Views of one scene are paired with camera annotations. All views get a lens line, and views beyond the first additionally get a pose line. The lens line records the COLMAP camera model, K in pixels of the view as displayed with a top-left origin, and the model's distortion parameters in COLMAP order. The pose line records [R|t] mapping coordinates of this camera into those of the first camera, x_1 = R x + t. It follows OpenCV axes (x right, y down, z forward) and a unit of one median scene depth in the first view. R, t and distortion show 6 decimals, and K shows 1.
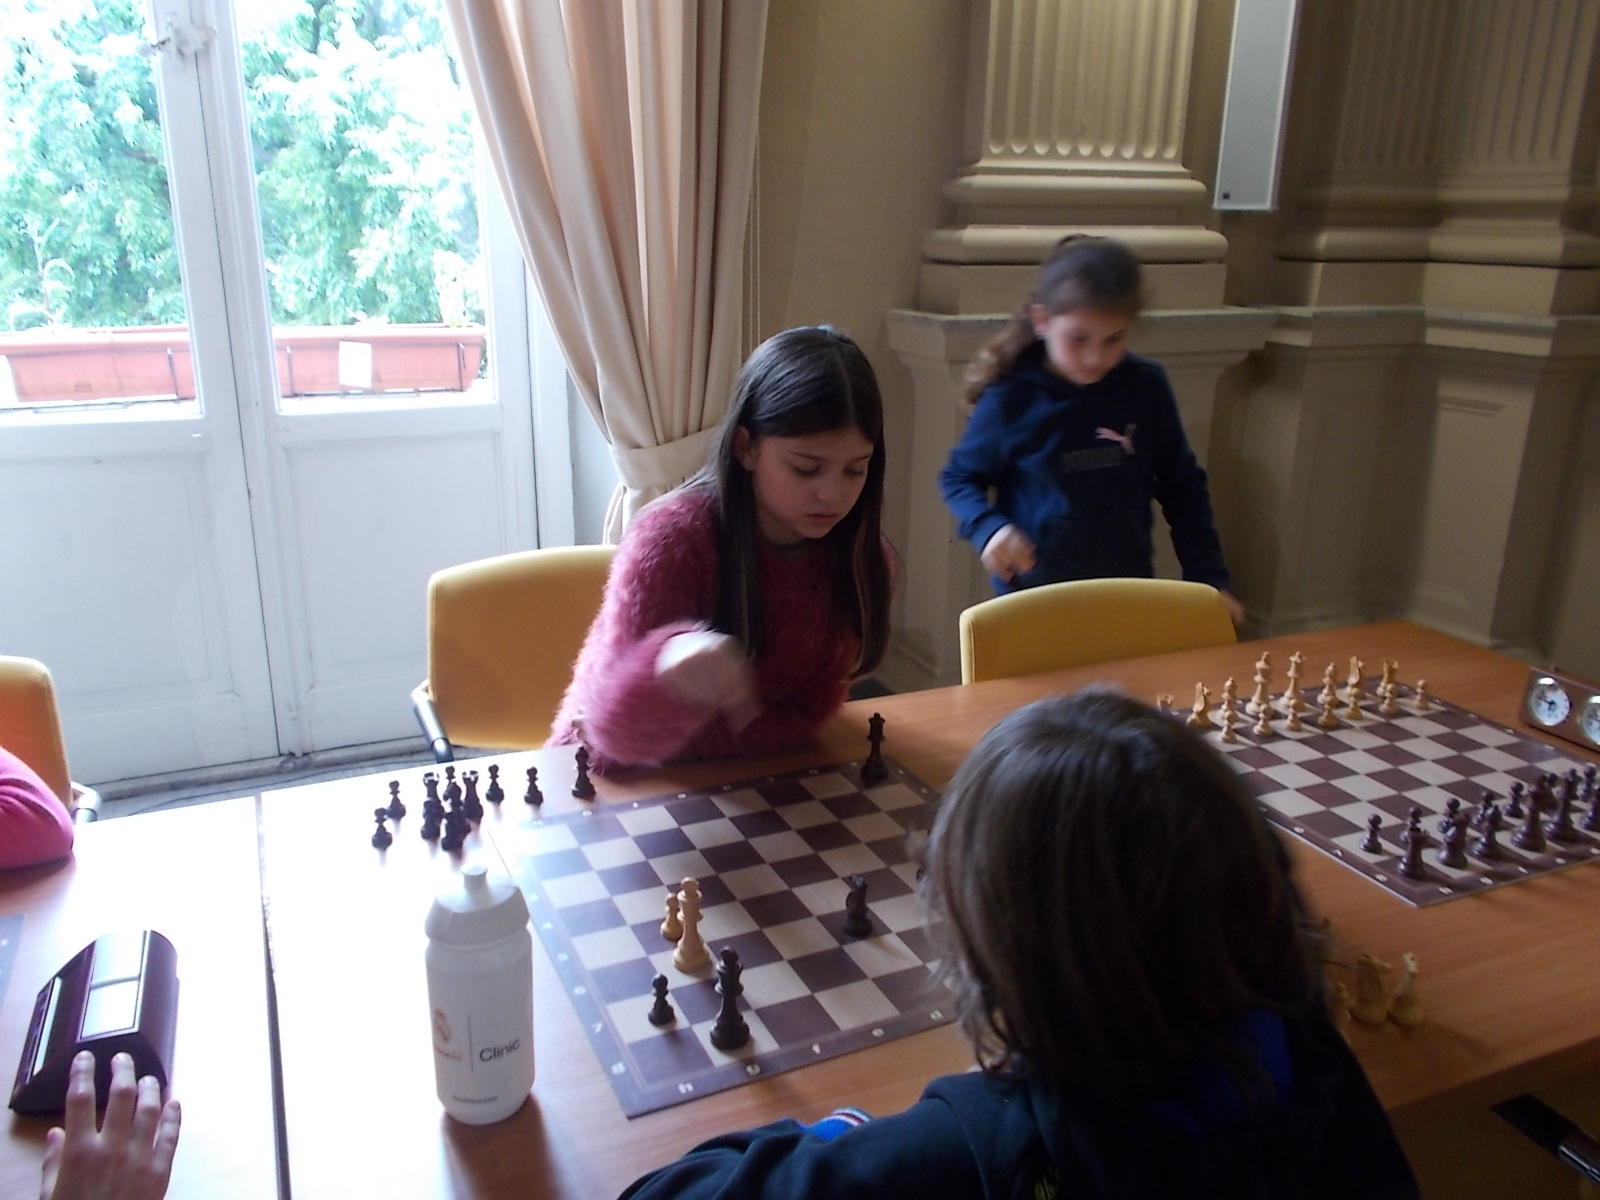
lens RADIAL K [[1243.4, 0, 800.0], [0, 1243.4, 600.0], [0, 0, 1]] dist [0.012366, -0.011058]
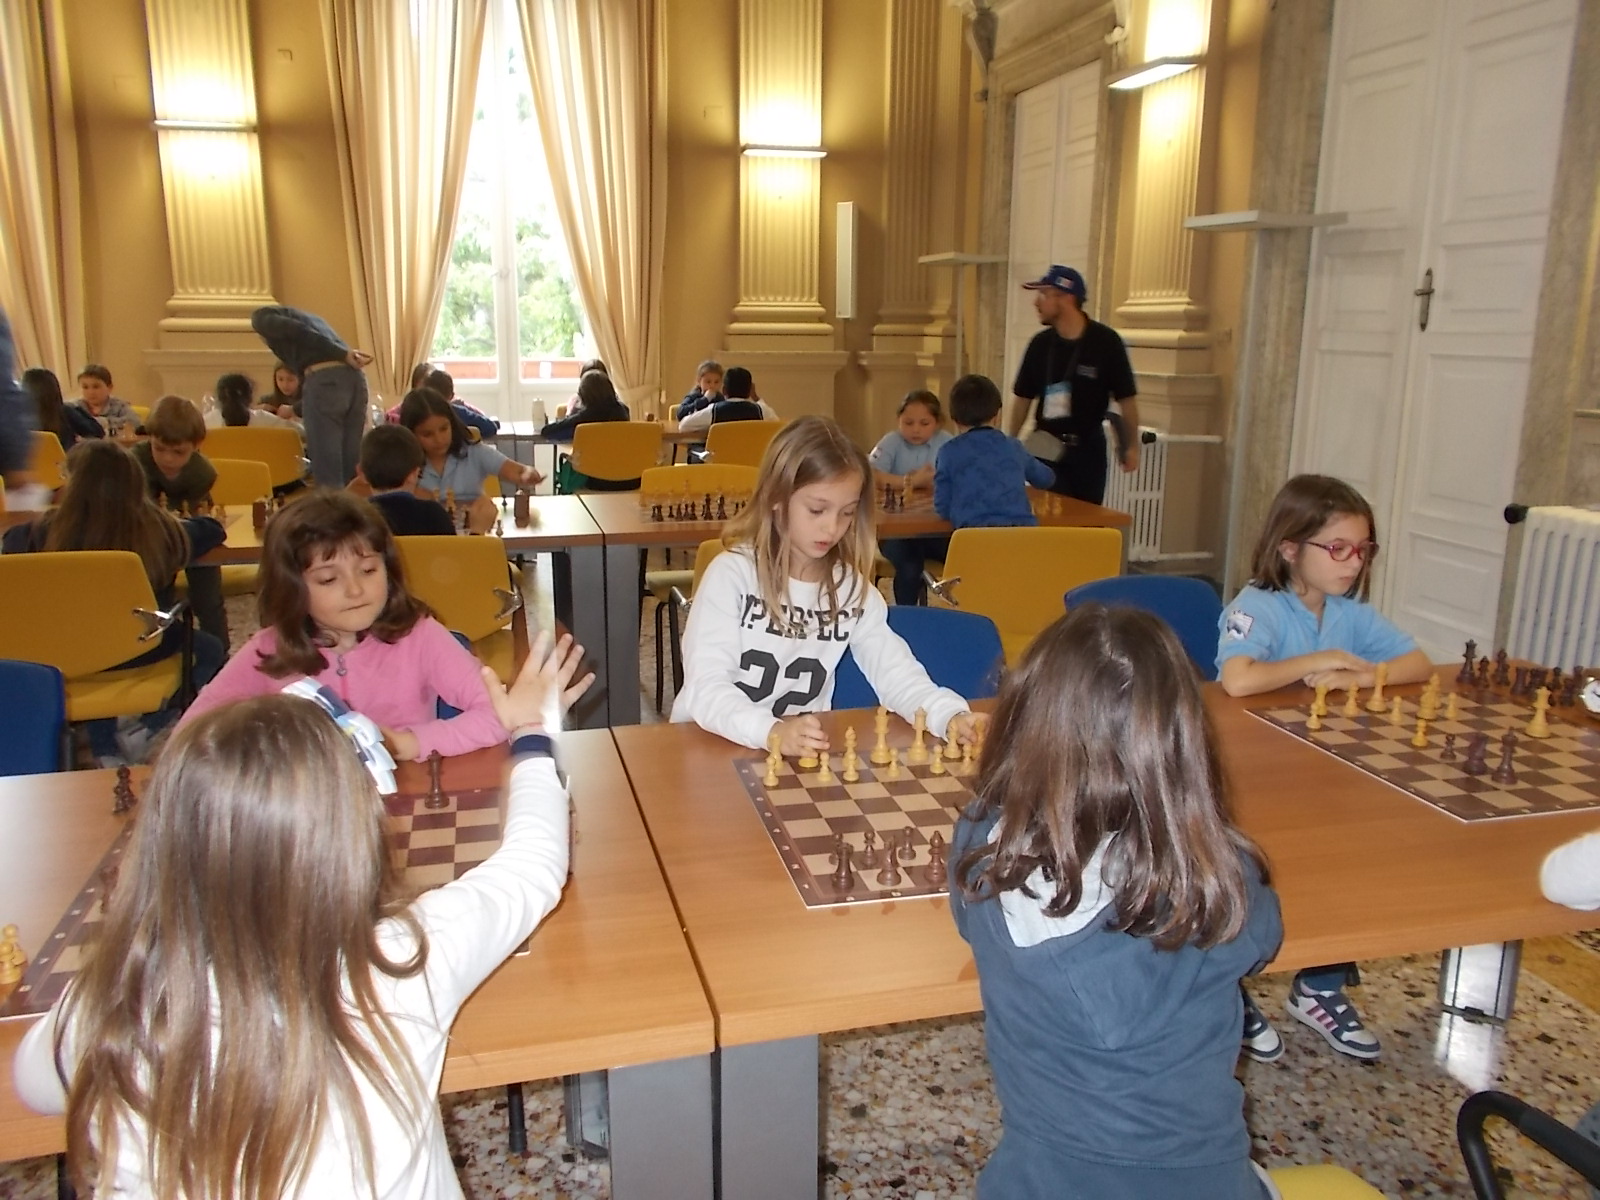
lens RADIAL K [[1219.5, 0, 800.0], [0, 1219.5, 600.0], [0, 0, 1]] dist [0.003274, 0.001039]
pose [[0.985345, 0.034037, -0.167142, 0.728094], [-0.047187, 0.996040, -0.075344, 0.535880], [0.163916, 0.082127, 0.983050, -1.678020]]
